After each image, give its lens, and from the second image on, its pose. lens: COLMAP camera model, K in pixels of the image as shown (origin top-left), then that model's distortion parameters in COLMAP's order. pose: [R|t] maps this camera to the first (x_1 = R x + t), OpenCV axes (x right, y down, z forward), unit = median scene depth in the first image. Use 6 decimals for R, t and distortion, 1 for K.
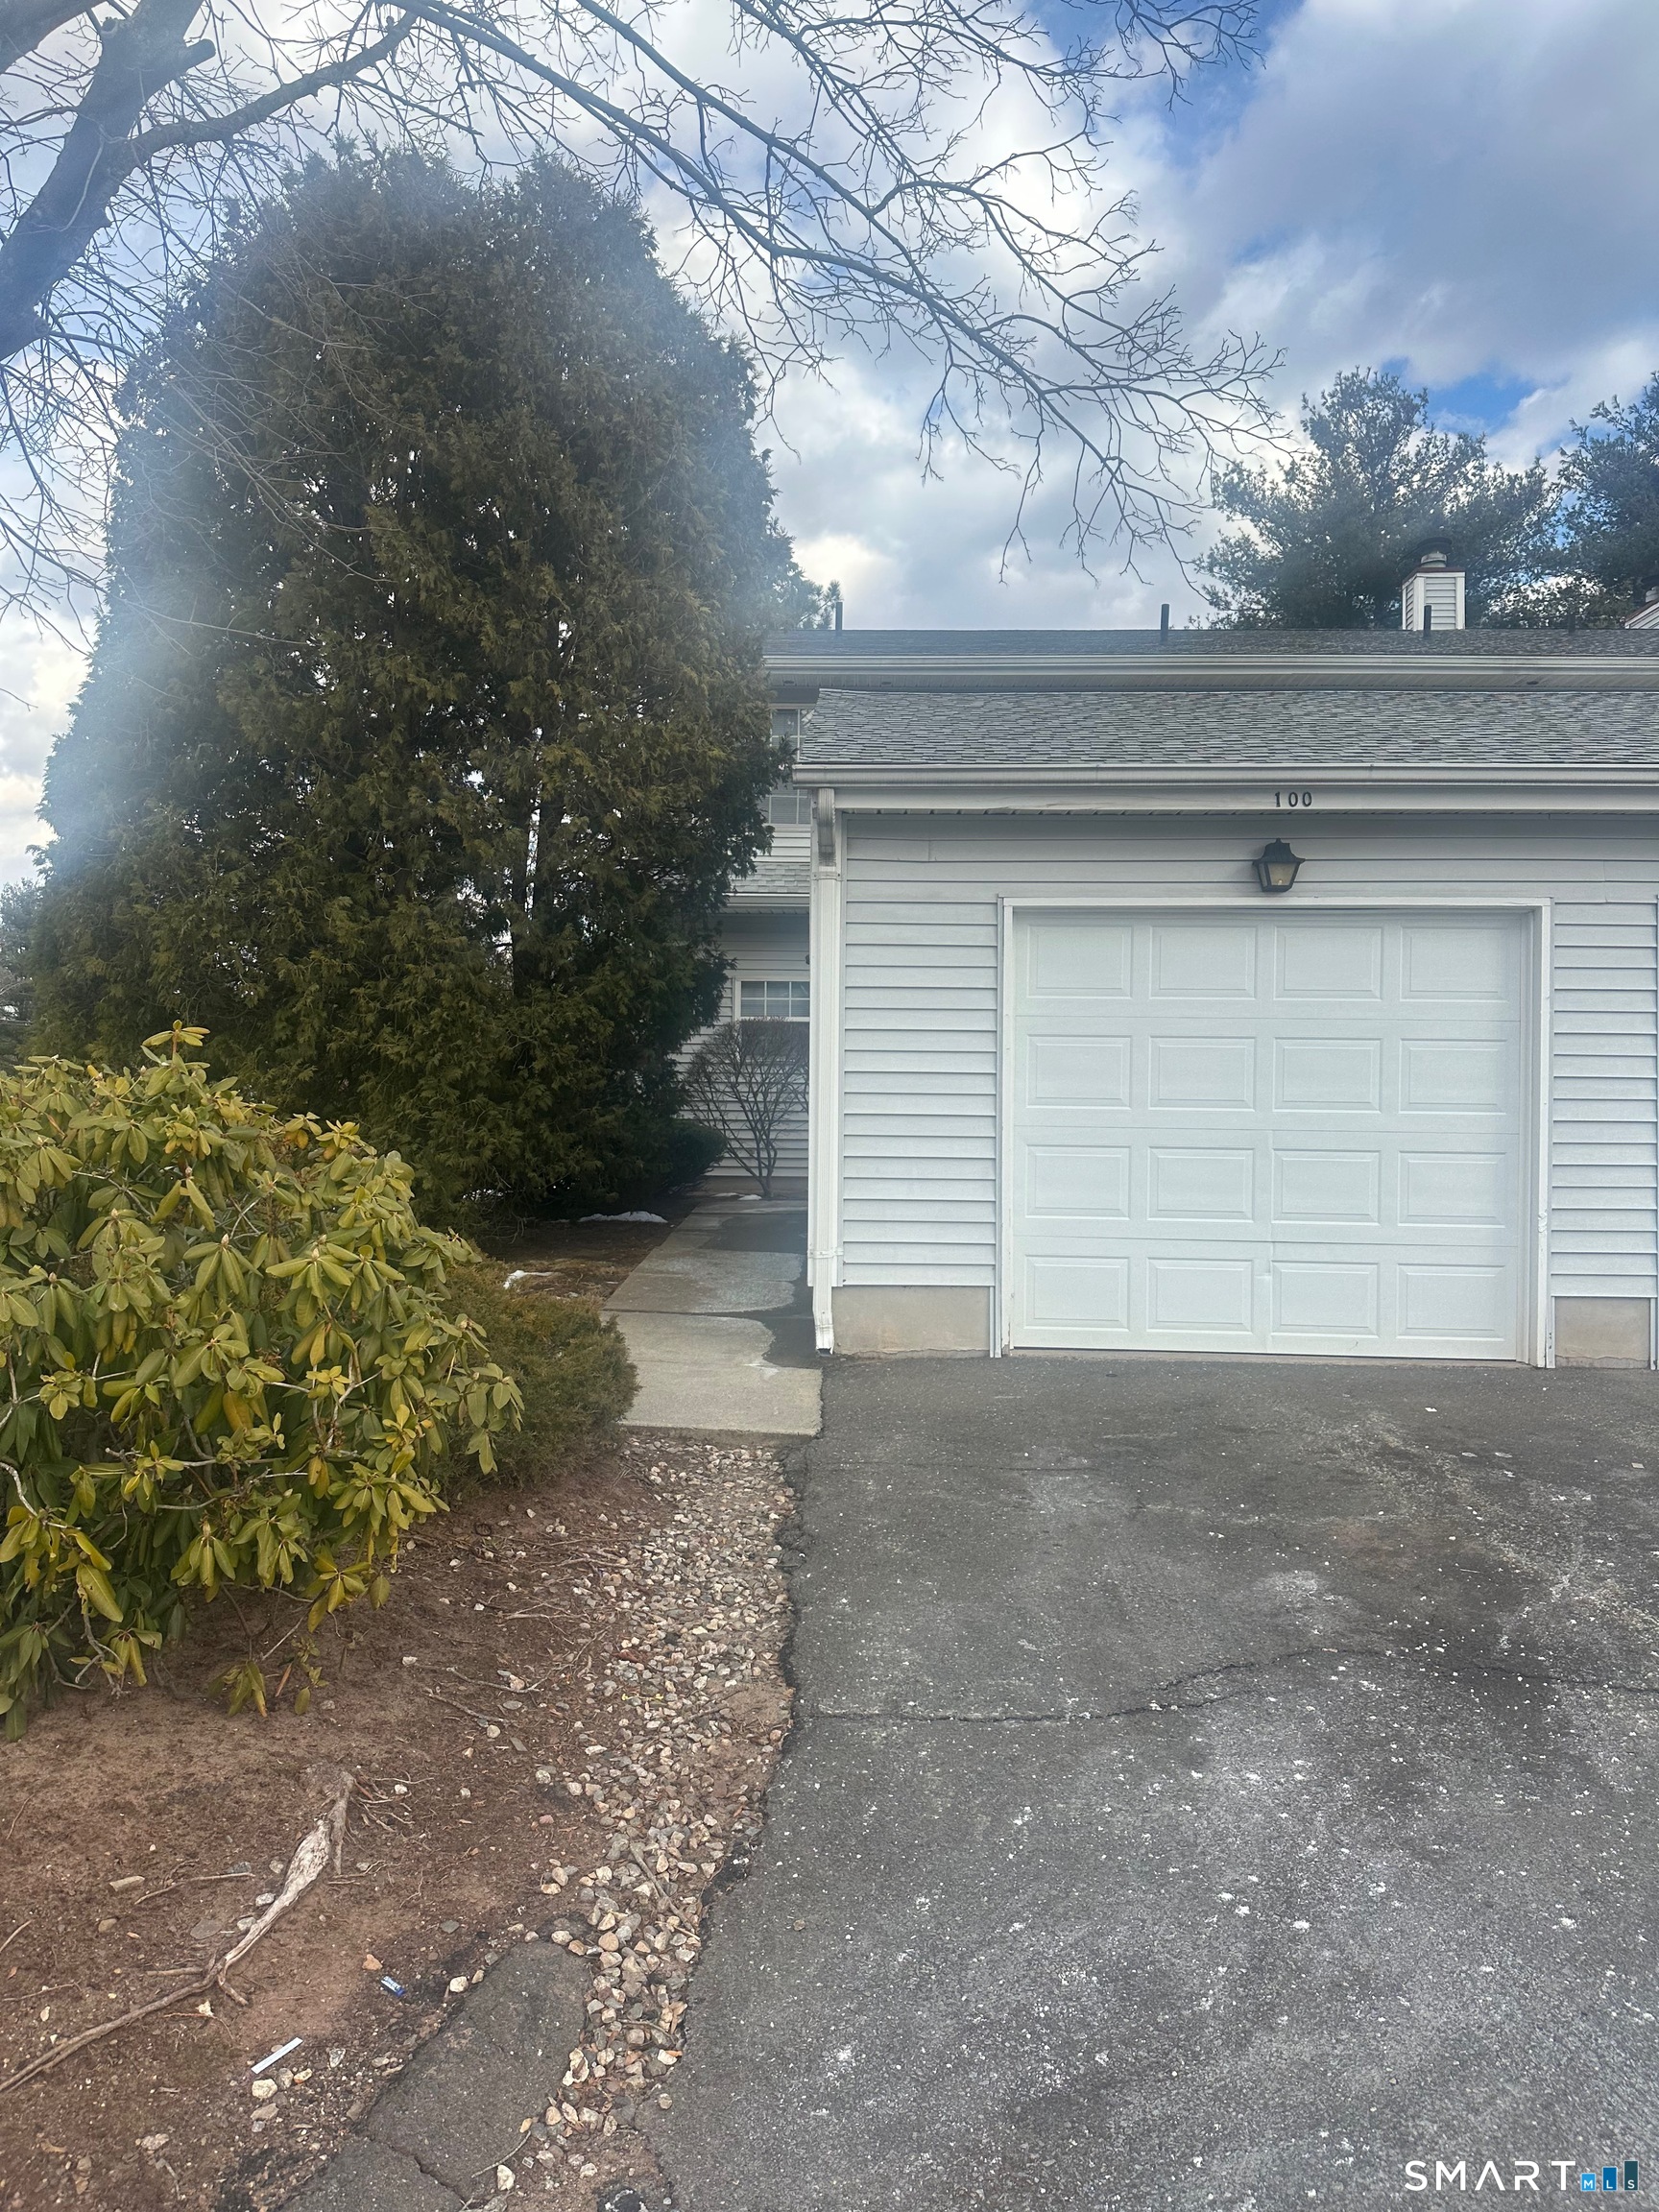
lens RADIAL K [[1548.9, 0, 755.7], [0, 1548.9, 1085.1], [0, 0, 1]] dist [0.060255, -0.073761]
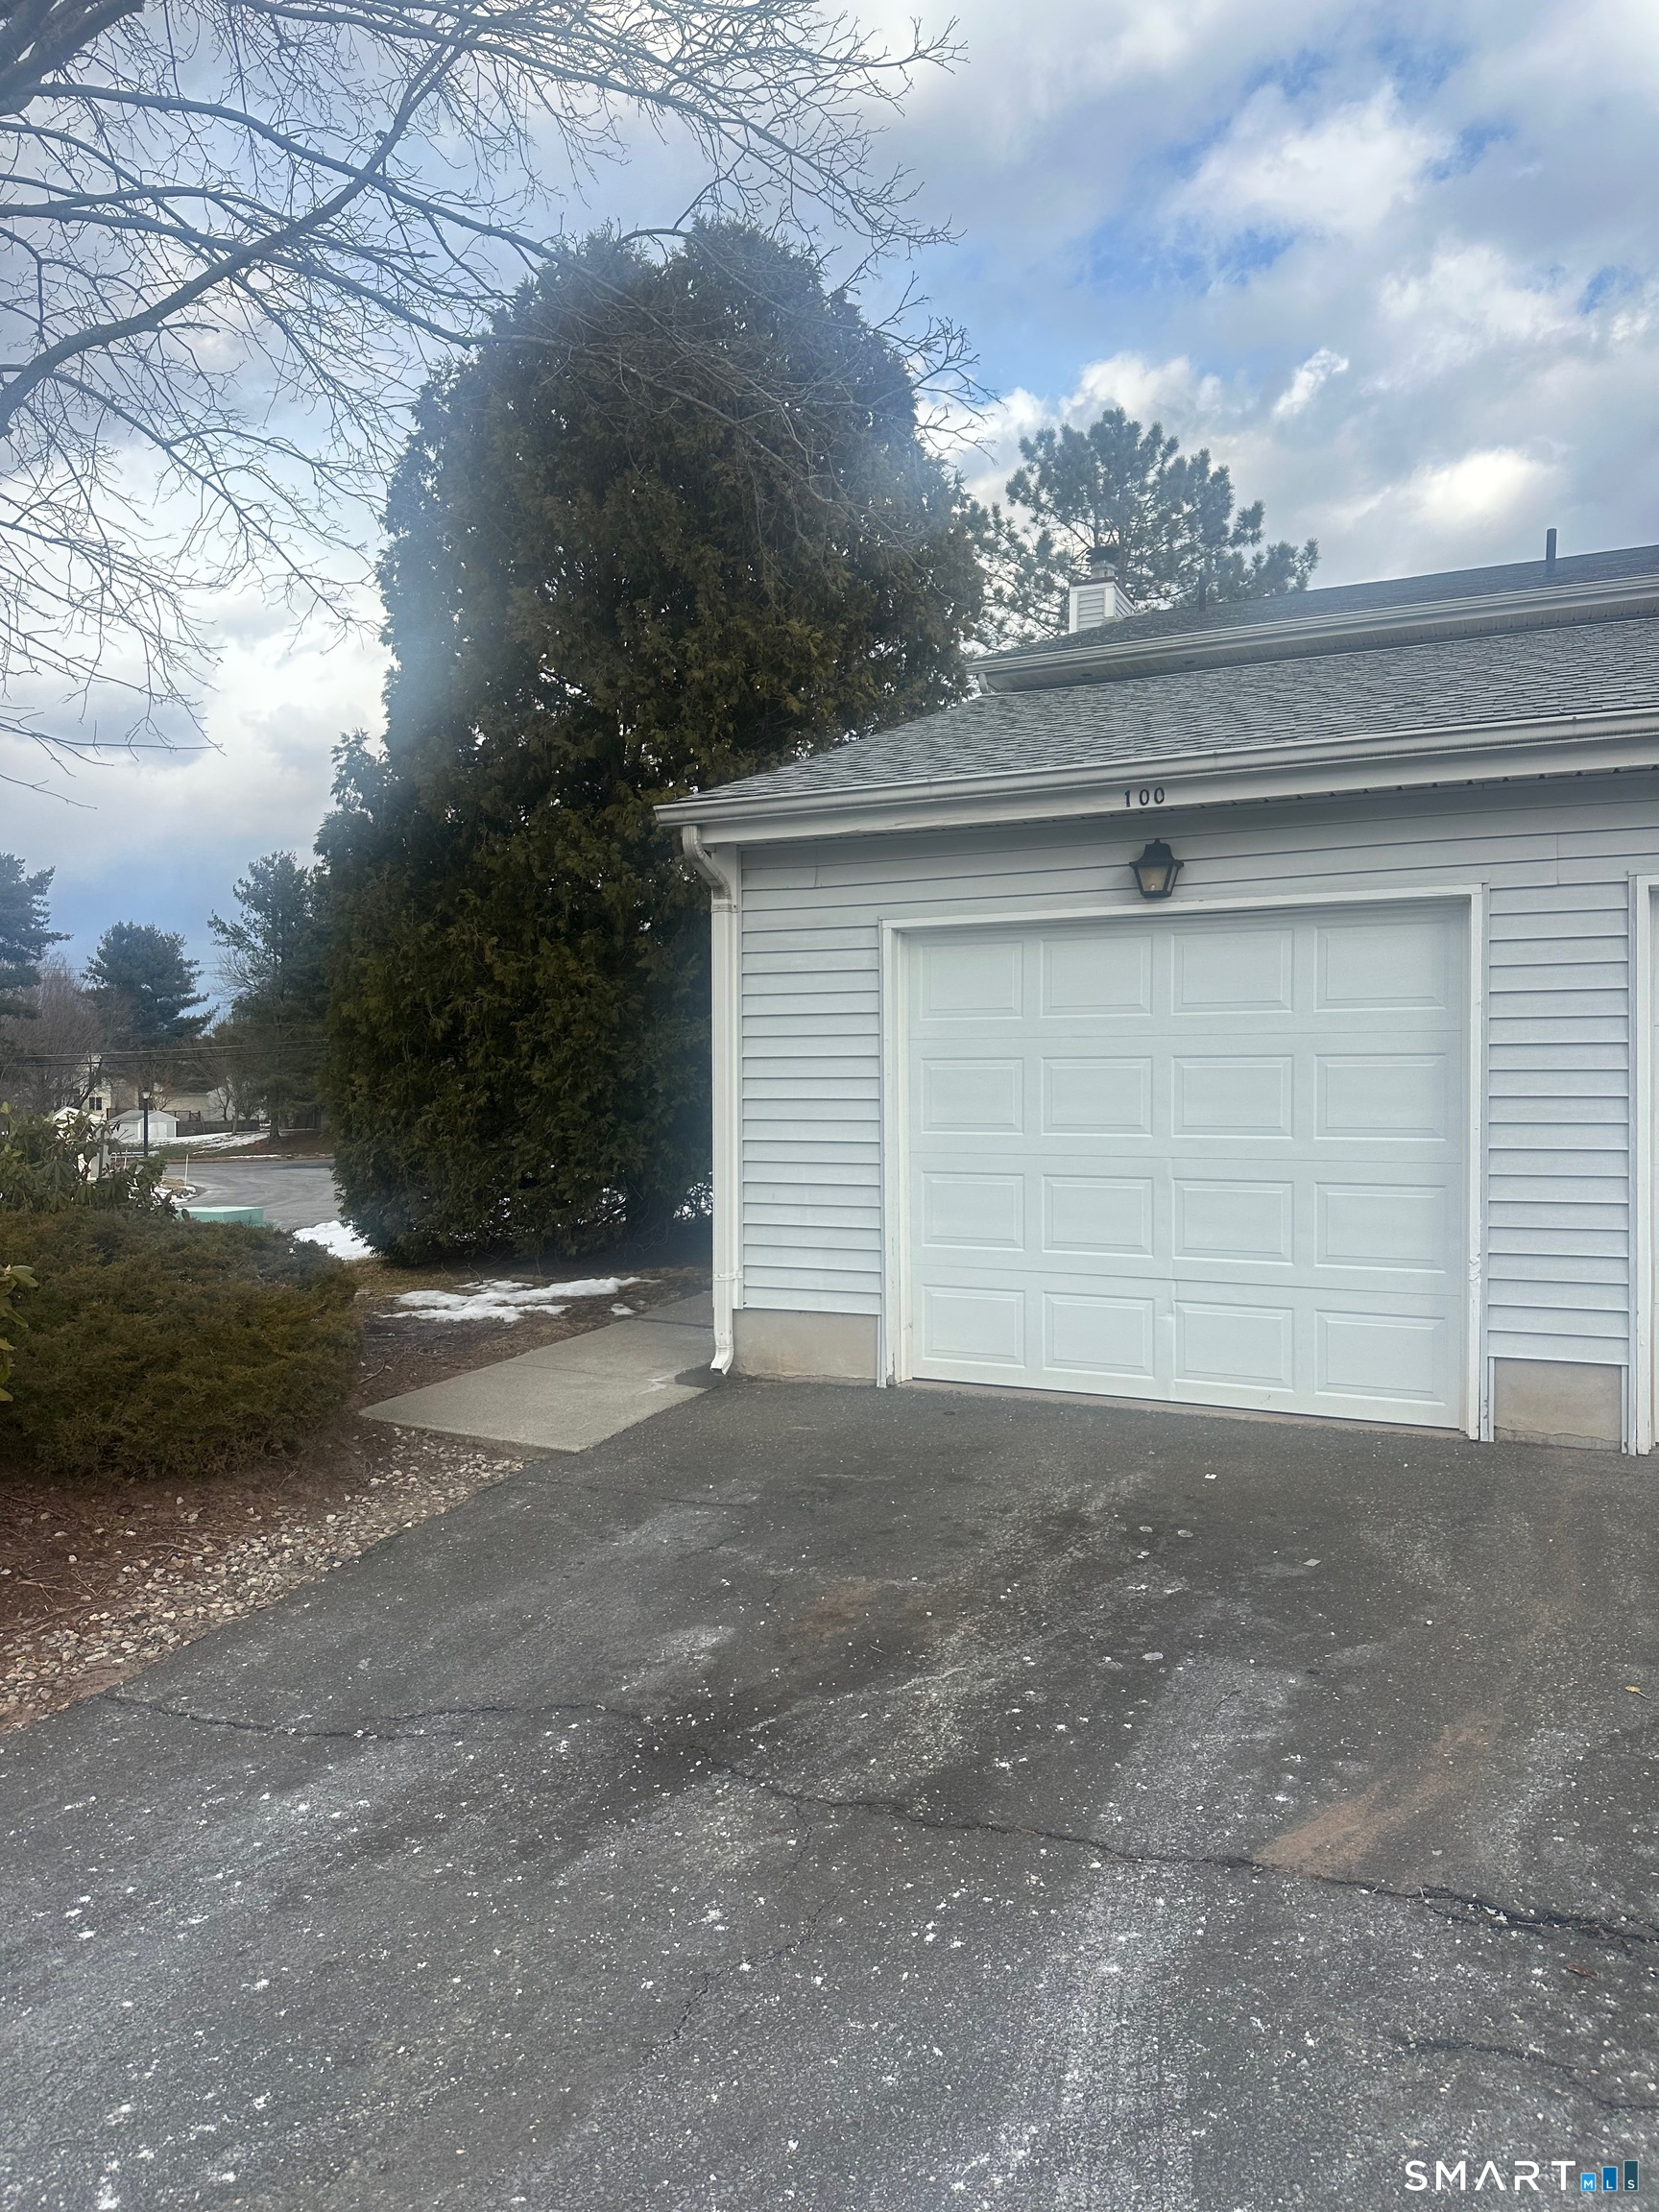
lens RADIAL K [[1548.9, 0, 850.3], [0, 1548.9, 1087.9], [0, 0, 1]] dist [0.060255, -0.073761]
pose [[0.914728, -0.013366, -0.403849, 0.534291], [0.017203, 0.999835, 0.005873, -0.020688], [0.403704, -0.012320, 0.914807, 0.093604]]
